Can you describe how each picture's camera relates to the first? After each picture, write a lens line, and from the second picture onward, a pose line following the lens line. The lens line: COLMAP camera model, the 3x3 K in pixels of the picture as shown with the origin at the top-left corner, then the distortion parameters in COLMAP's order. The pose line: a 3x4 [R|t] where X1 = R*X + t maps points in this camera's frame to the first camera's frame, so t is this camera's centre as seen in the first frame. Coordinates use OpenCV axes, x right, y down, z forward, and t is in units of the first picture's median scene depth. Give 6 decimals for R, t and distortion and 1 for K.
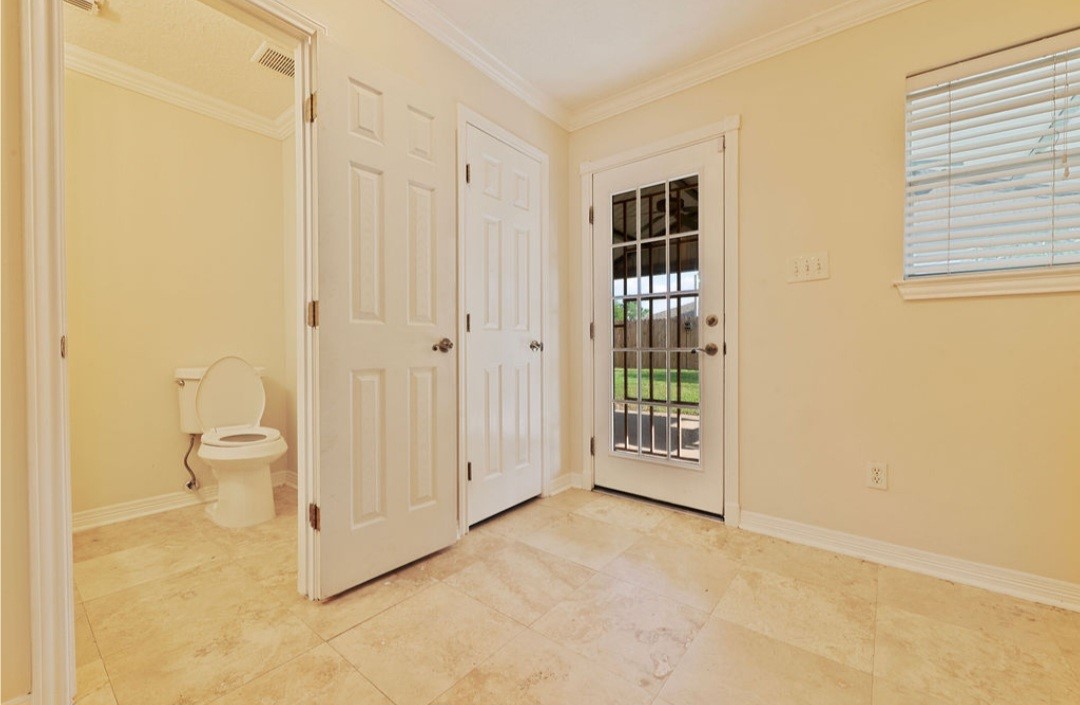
lens RADIAL K [[431.6, 0, 541.3], [0, 431.6, 350.1], [0, 0, 1]] dist [0.000917, -0.000906]
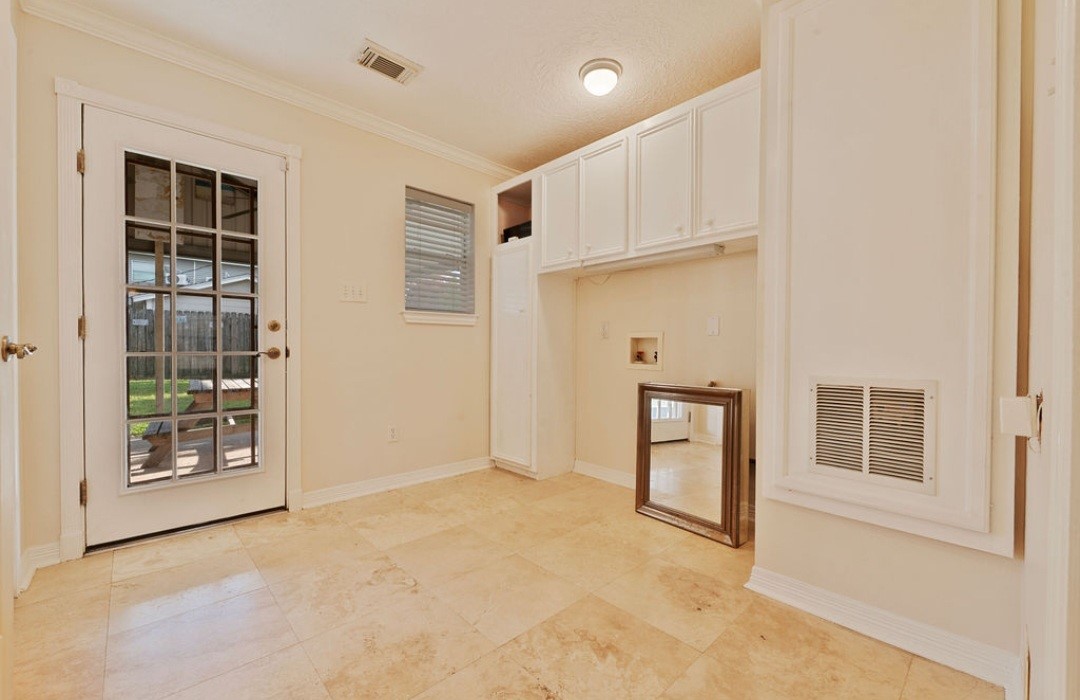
lens RADIAL K [[431.6, 0, 538.8], [0, 431.6, 353.0], [0, 0, 1]] dist [0.000917, -0.000906]
pose [[0.149154, -0.005204, 0.988800, -0.554155], [0.005614, 0.999974, 0.004416, -0.002621], [-0.988798, 0.004893, 0.149179, 0.201471]]
